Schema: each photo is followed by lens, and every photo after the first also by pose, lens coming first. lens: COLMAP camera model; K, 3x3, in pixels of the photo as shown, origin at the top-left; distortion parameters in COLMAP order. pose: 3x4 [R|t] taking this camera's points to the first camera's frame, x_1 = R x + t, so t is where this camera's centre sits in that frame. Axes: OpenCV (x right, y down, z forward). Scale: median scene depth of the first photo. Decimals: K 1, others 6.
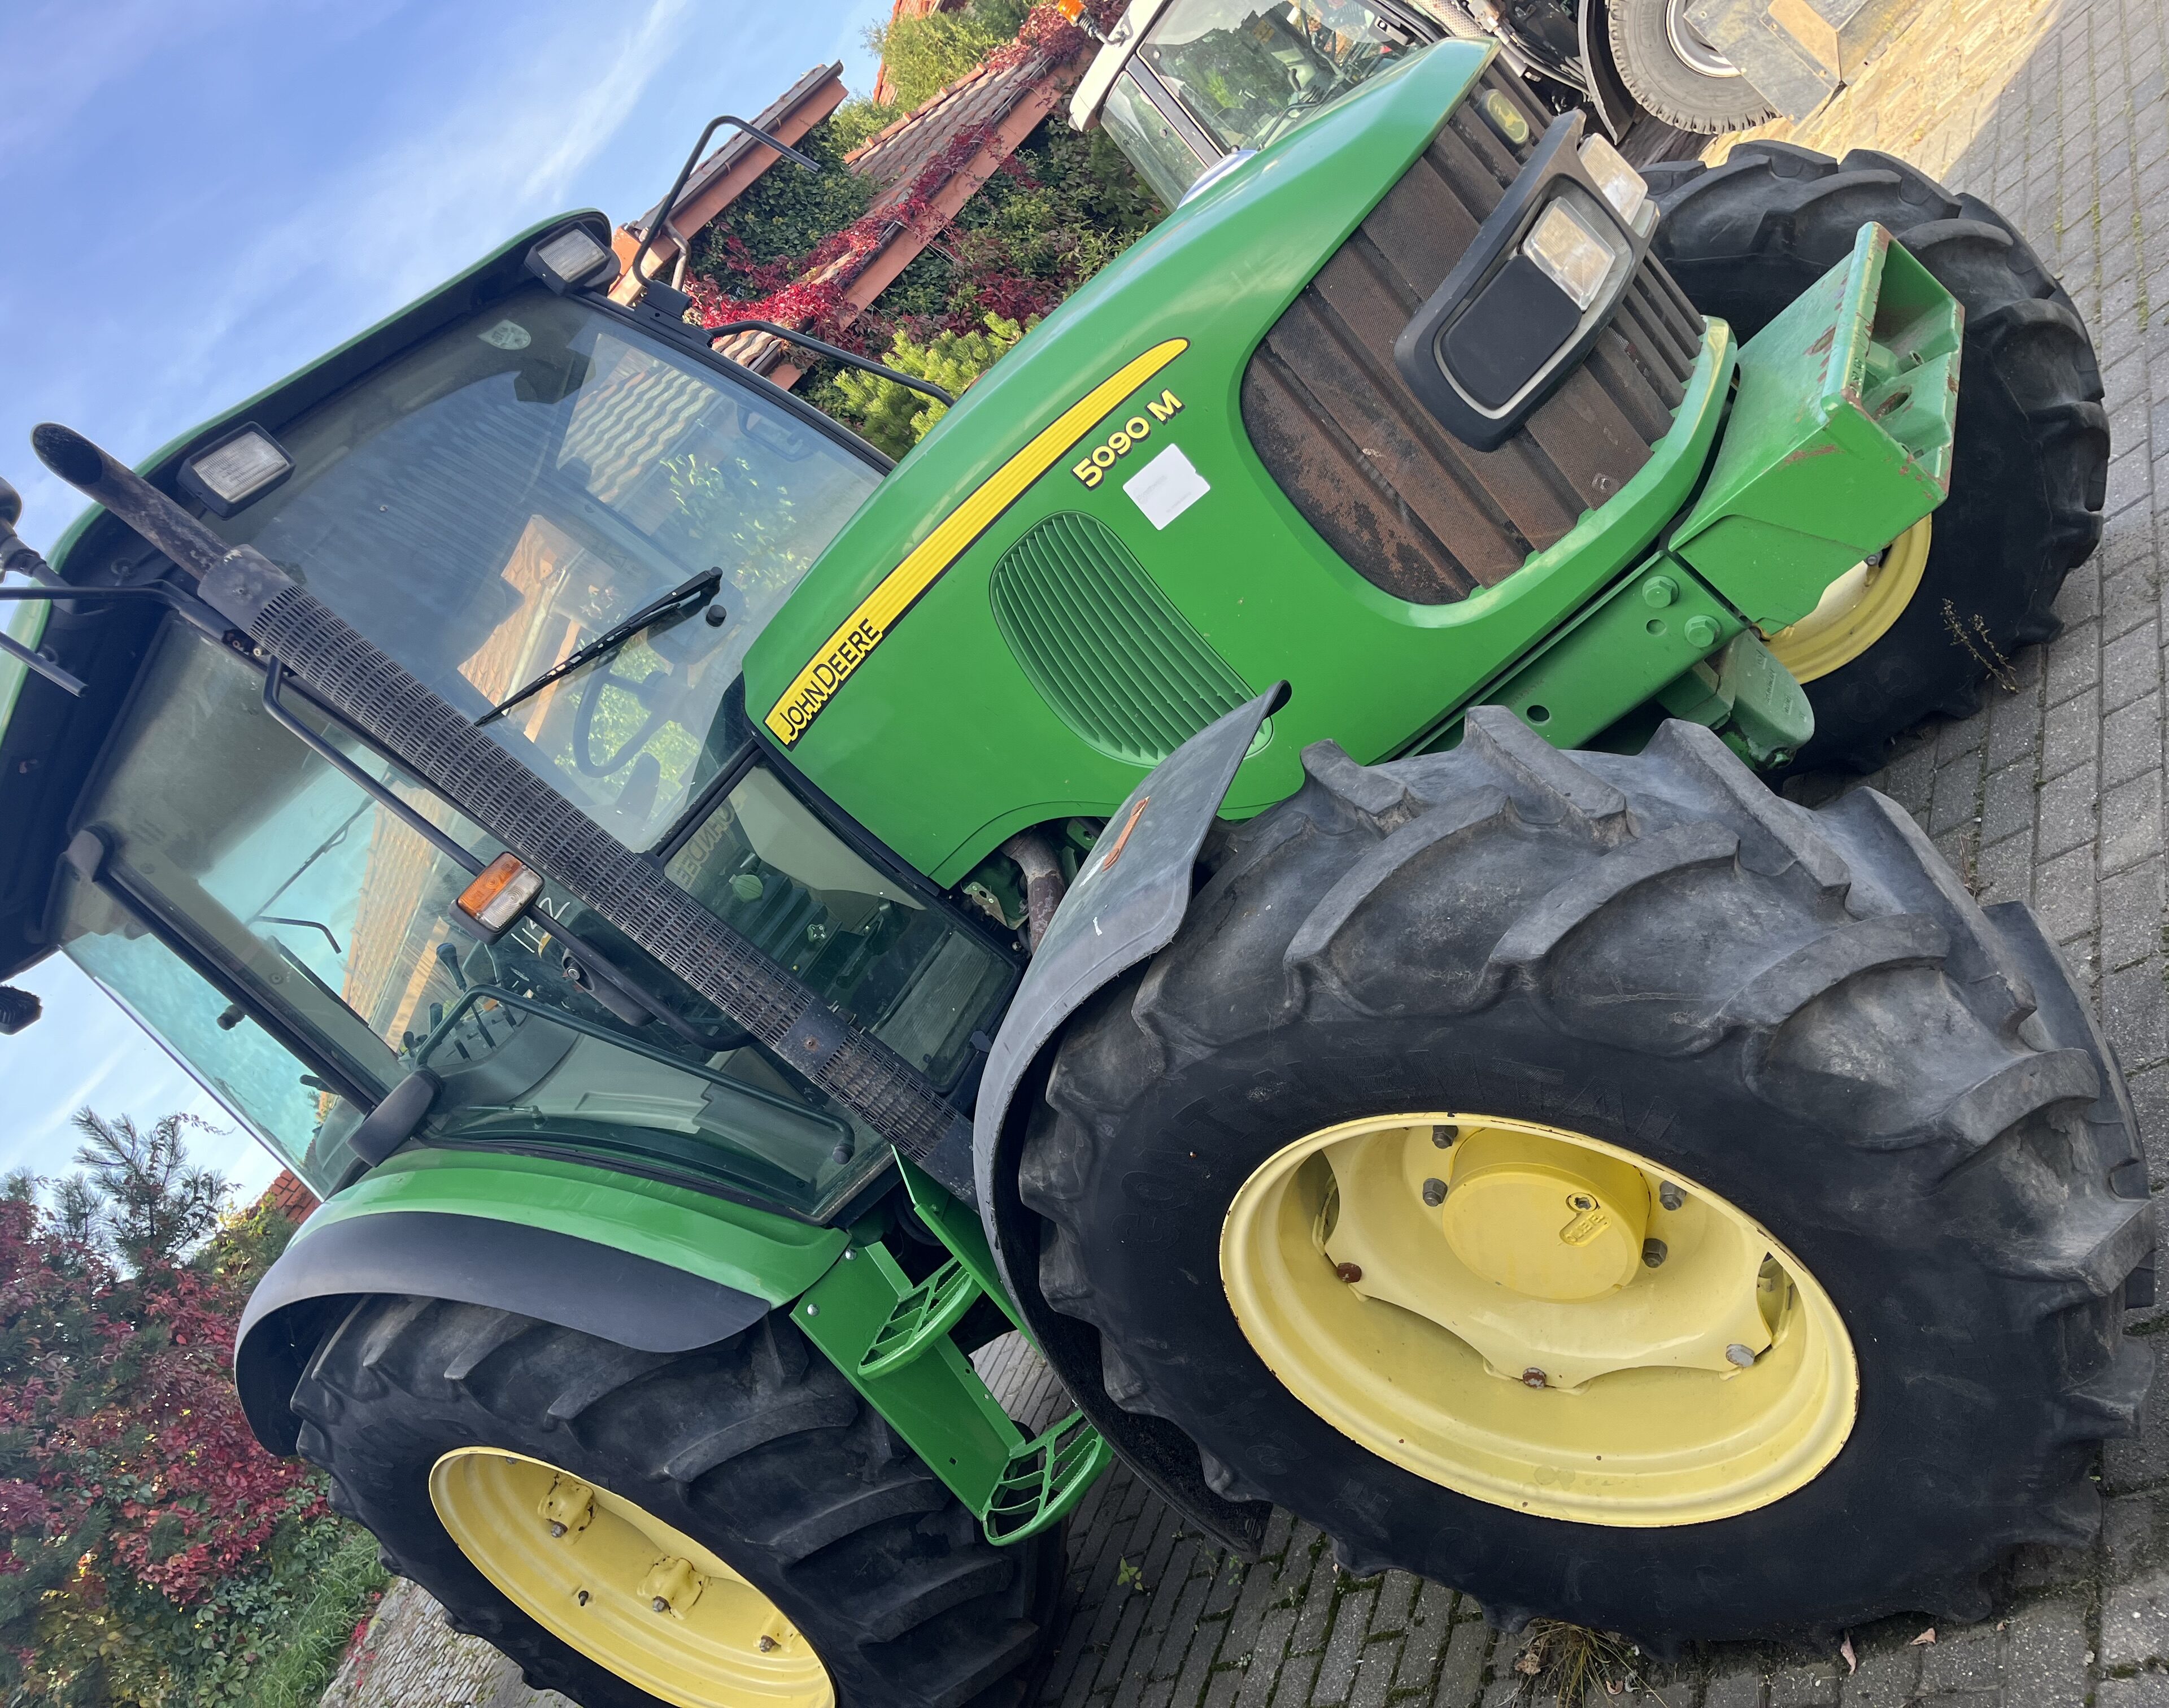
lens RADIAL K [[1690.8, 0, 1084.5], [0, 1690.8, 854.0], [0, 0, 1]] dist [0.047951, -0.113997]
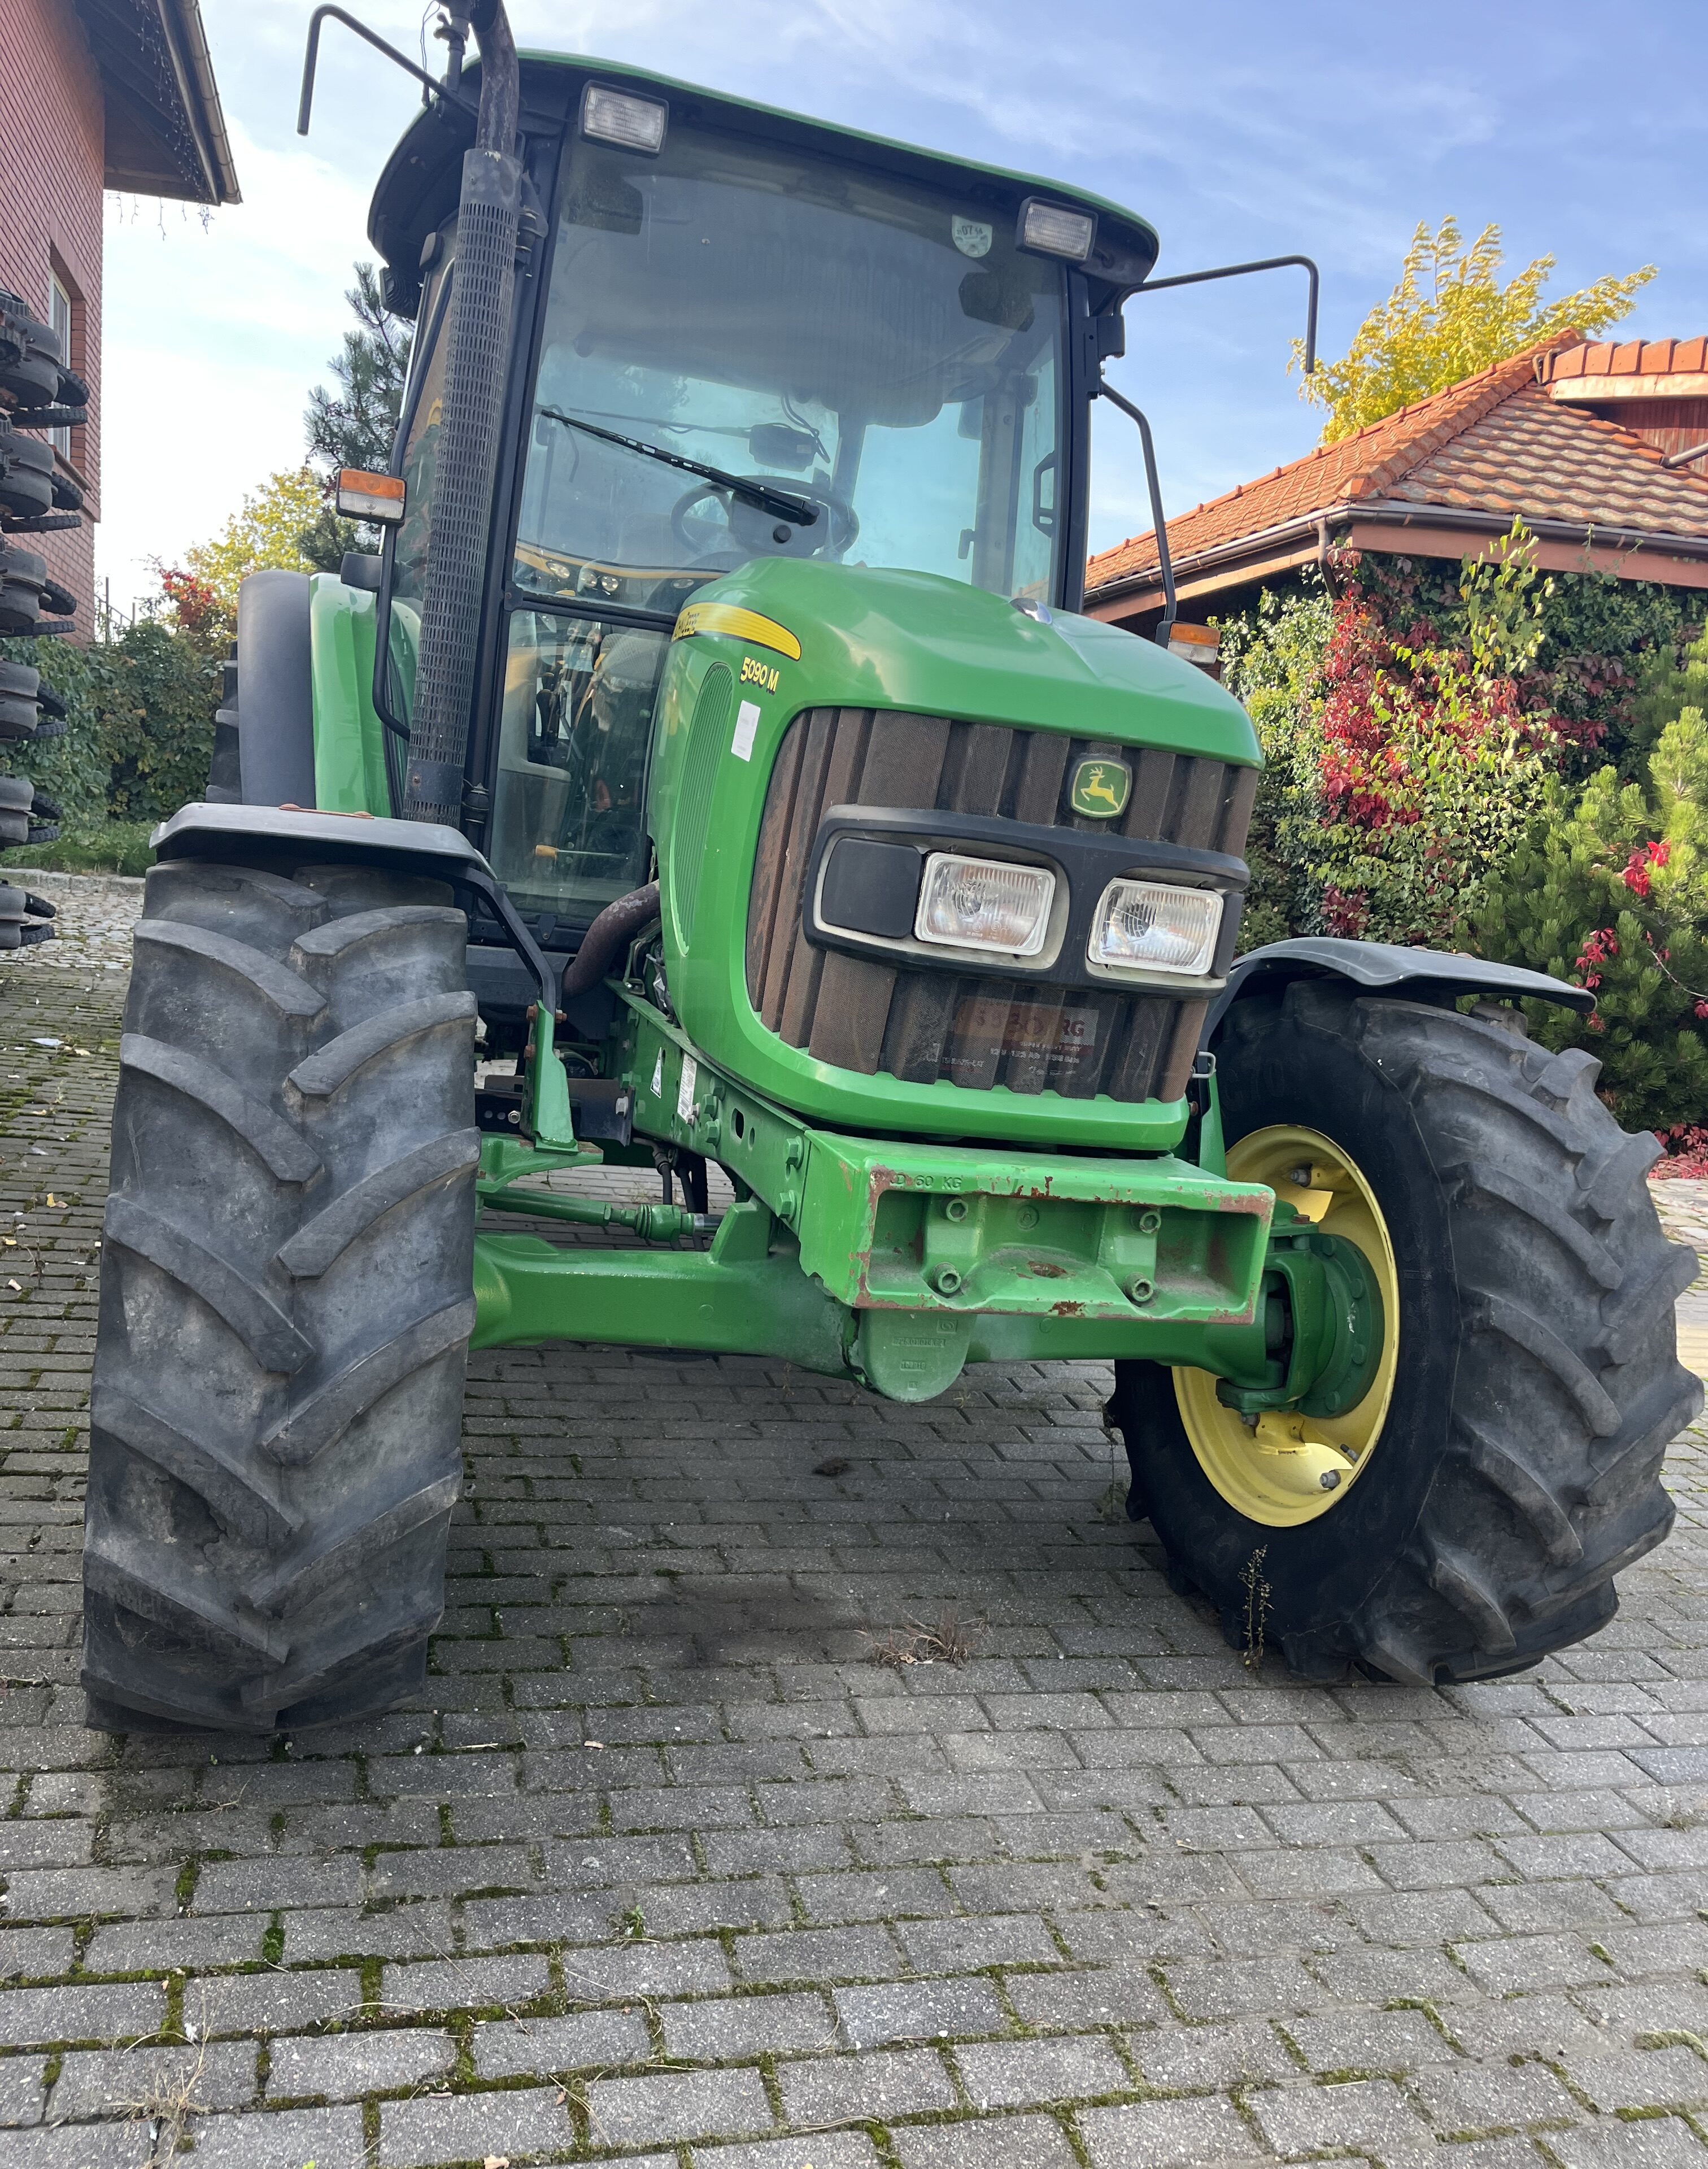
lens RADIAL K [[1690.8, 0, 906.7], [0, 1690.8, 1098.7], [0, 0, 1]] dist [0.047951, -0.113997]
pose [[0.418259, 0.875451, -0.242166, 0.515448], [-0.808955, 0.480268, 0.339020, -0.507695], [0.413100, 0.054103, 0.909077, 0.051034]]
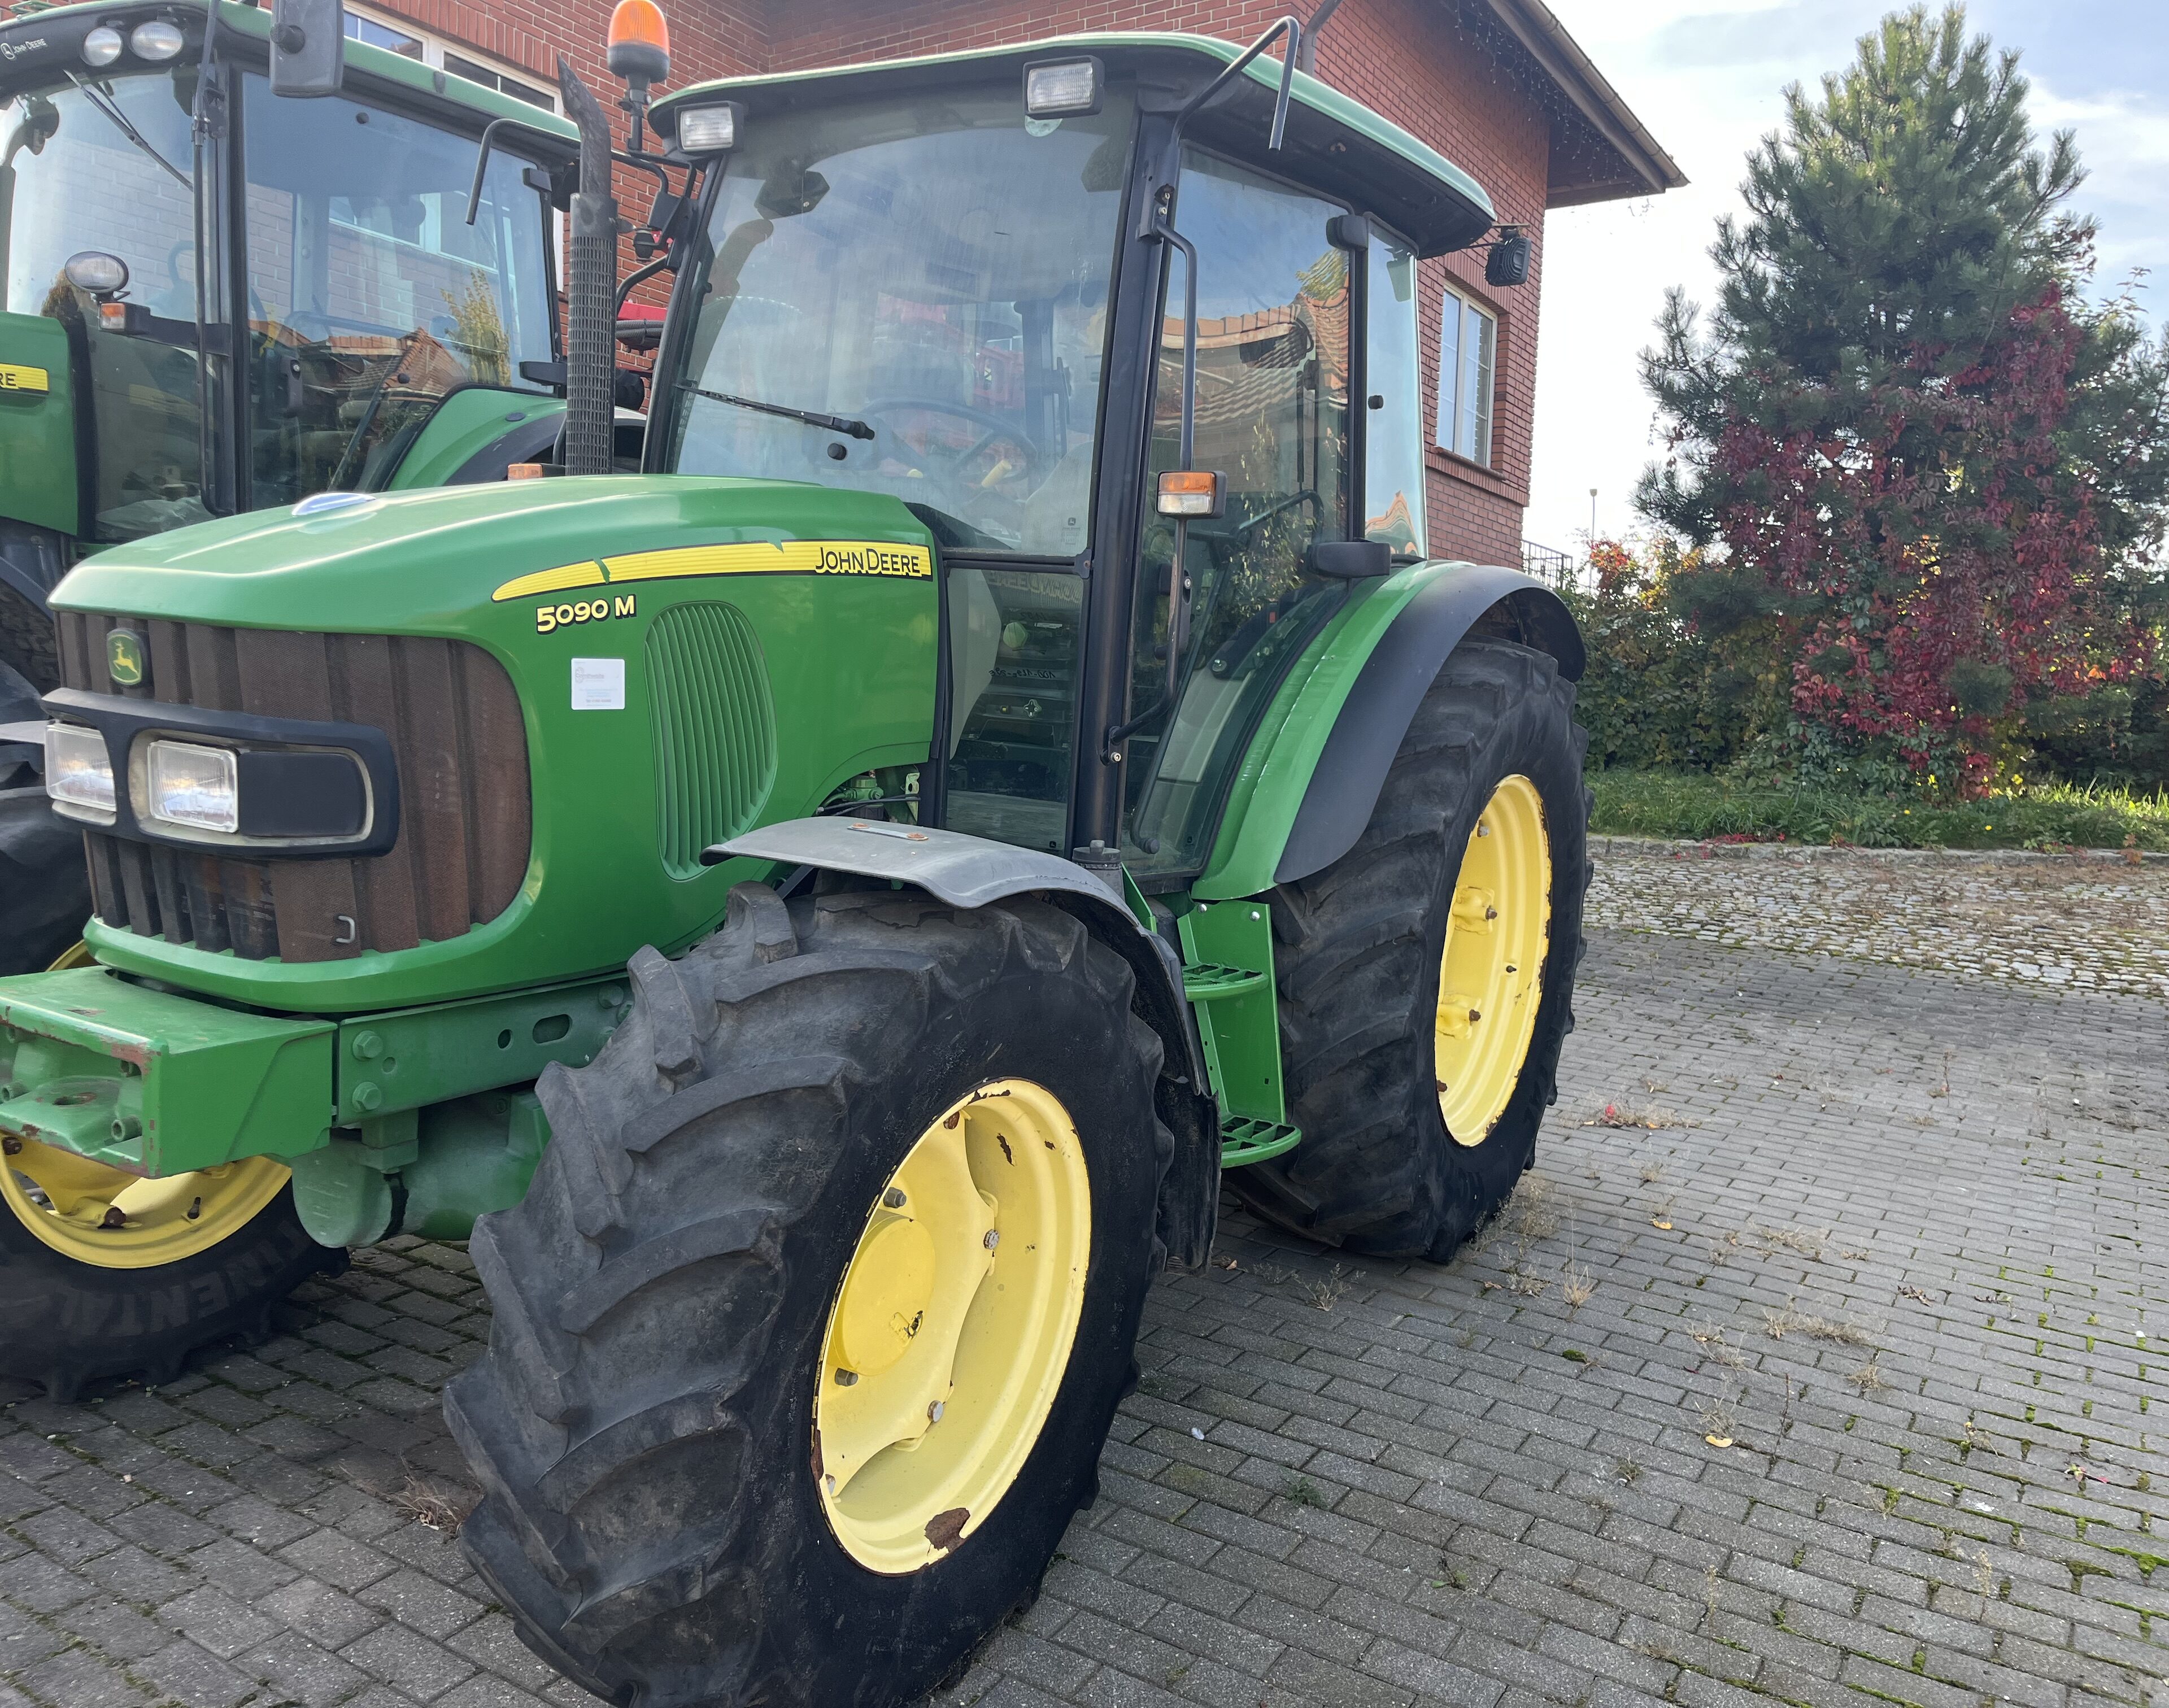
lens RADIAL K [[1690.8, 0, 1084.5], [0, 1690.8, 854.0], [0, 0, 1]] dist [0.047951, -0.113997]
pose [[0.039222, 0.838185, -0.543974, 0.824158], [-0.337631, 0.523491, 0.782280, -1.209492], [0.940461, 0.152980, 0.303530, 1.068314]]
